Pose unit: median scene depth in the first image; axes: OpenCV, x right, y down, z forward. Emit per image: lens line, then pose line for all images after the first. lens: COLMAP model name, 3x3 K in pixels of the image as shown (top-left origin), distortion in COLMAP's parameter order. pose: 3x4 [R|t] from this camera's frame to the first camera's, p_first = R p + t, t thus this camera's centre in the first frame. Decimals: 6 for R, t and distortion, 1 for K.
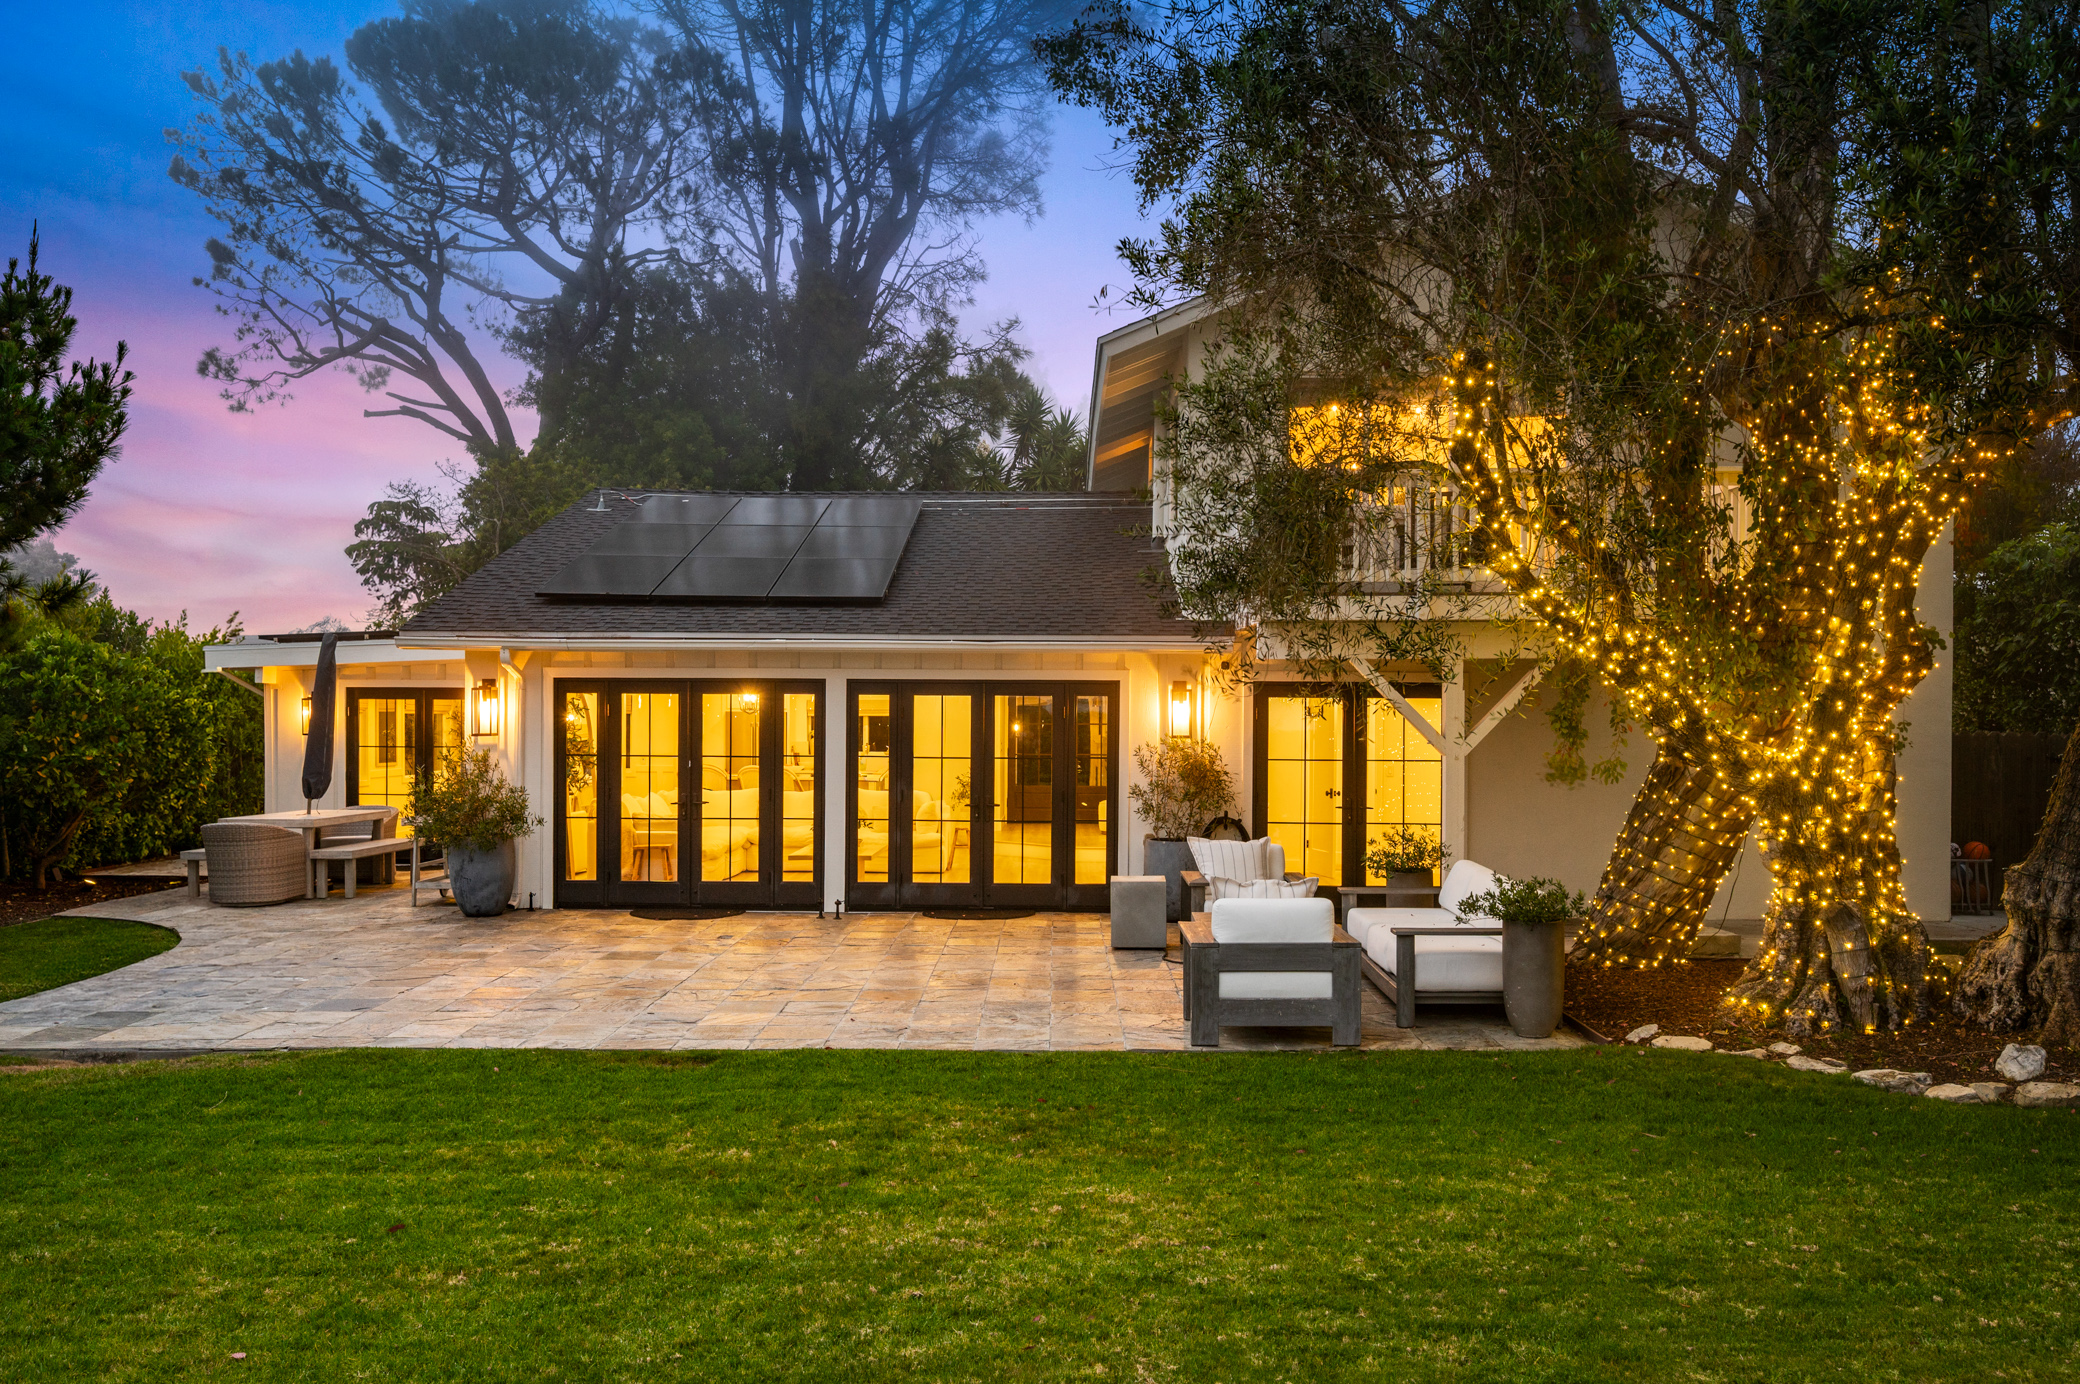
lens RADIAL K [[1690.9, 0, 1042.1], [0, 1690.9, 702.0], [0, 0, 1]] dist [-0.004531, -0.001968]
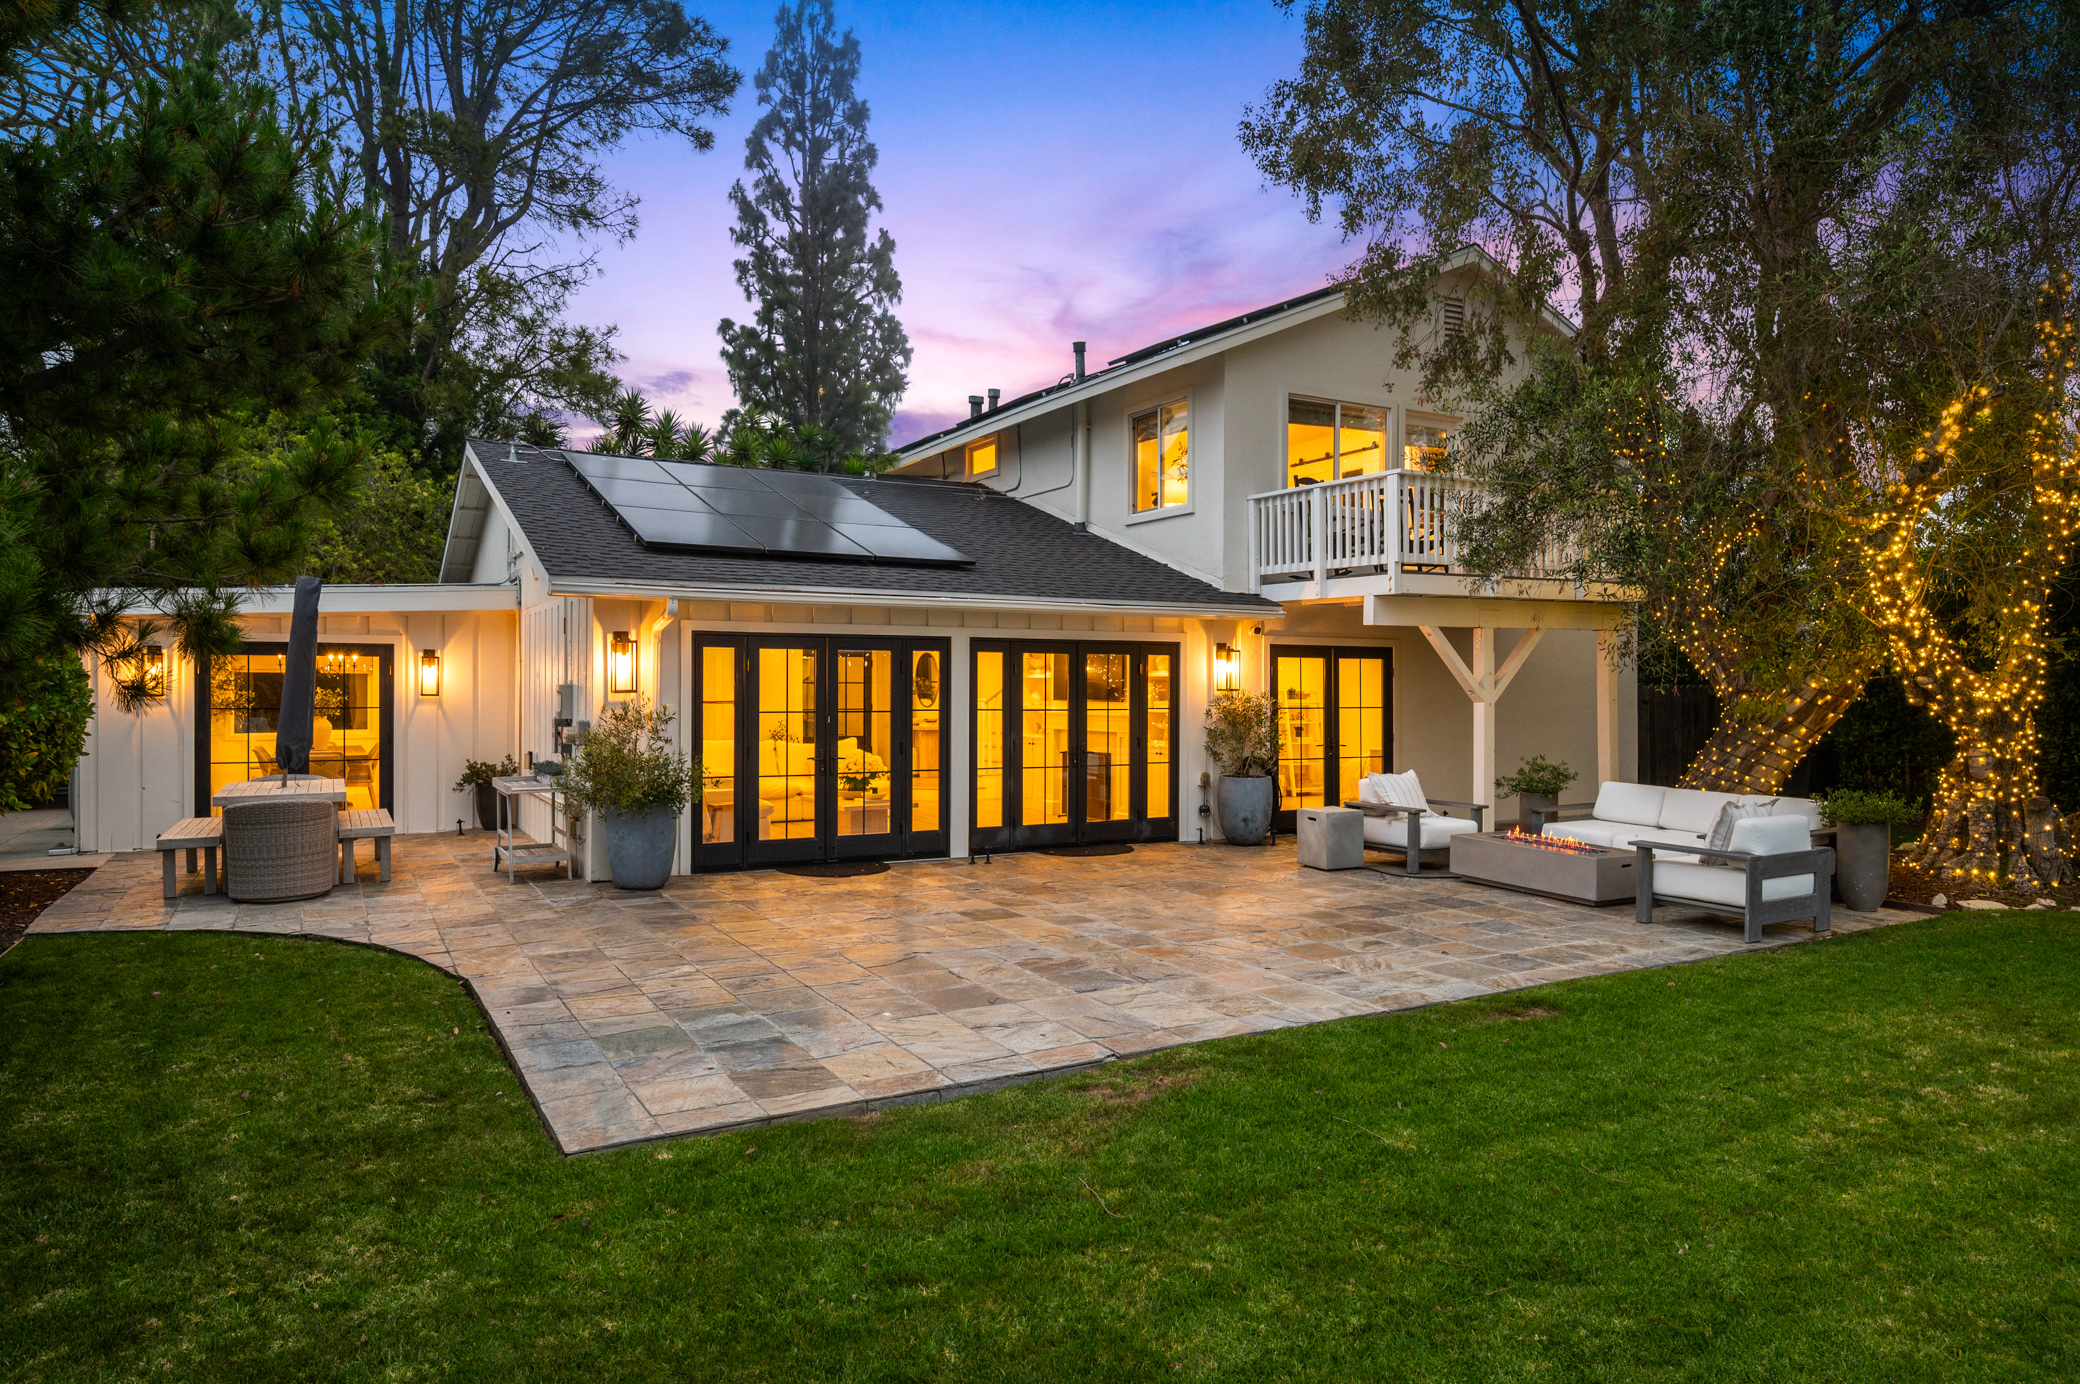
lens RADIAL K [[1296.8, 0, 1043.4], [0, 1296.8, 685.4], [0, 0, 1]] dist [-0.002715, -0.002870]
pose [[0.865411, -0.004175, 0.501045, -0.481366], [-0.002594, 0.999915, 0.012811, 0.006232], [-0.501056, -0.012387, 0.865326, 0.275895]]
